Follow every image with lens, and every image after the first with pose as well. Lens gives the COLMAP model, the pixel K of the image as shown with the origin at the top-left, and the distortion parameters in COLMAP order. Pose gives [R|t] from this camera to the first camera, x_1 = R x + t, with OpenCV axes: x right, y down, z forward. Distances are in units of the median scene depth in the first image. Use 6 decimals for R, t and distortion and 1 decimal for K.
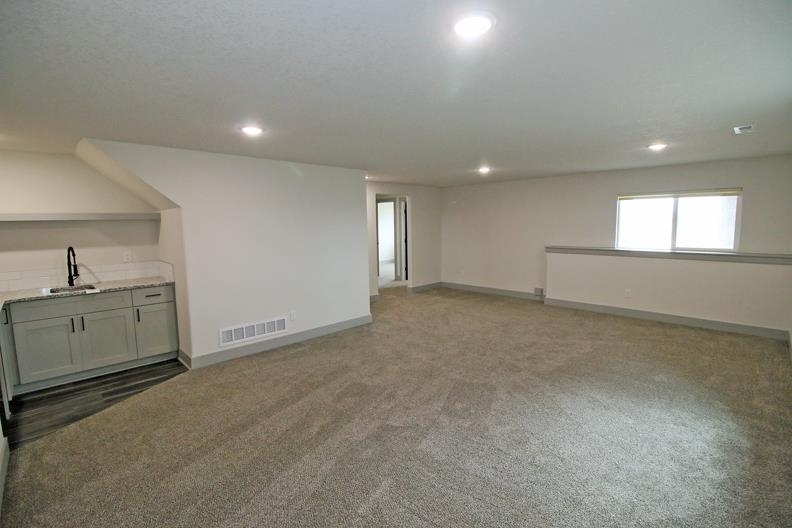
lens RADIAL K [[363.1, 0, 394.0], [0, 363.1, 261.5], [0, 0, 1]] dist [-0.005729, -0.008152]
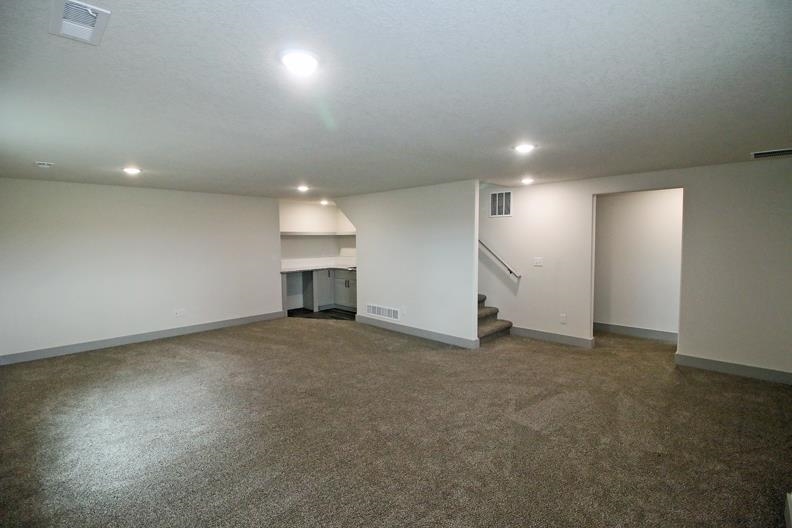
lens RADIAL K [[363.1, 0, 396.1], [0, 363.1, 263.0], [0, 0, 1]] dist [-0.005729, -0.008152]
pose [[0.043221, 0.084556, -0.995481, 1.147264], [-0.110067, 0.990750, 0.079376, -0.135289], [0.992984, 0.106139, 0.052128, 1.053225]]
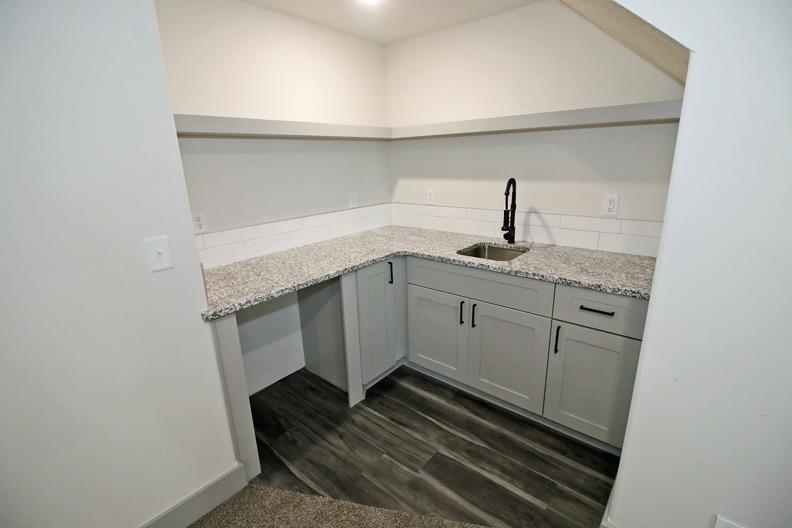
lens RADIAL K [[363.1, 0, 393.3], [0, 363.1, 264.6], [0, 0, 1]] dist [-0.005729, -0.008152]
pose [[0.110232, 0.284503, -0.952317, -0.315471], [-0.081299, 0.957526, 0.276649, -0.052648], [0.990575, 0.046927, 0.128680, 0.722841]]
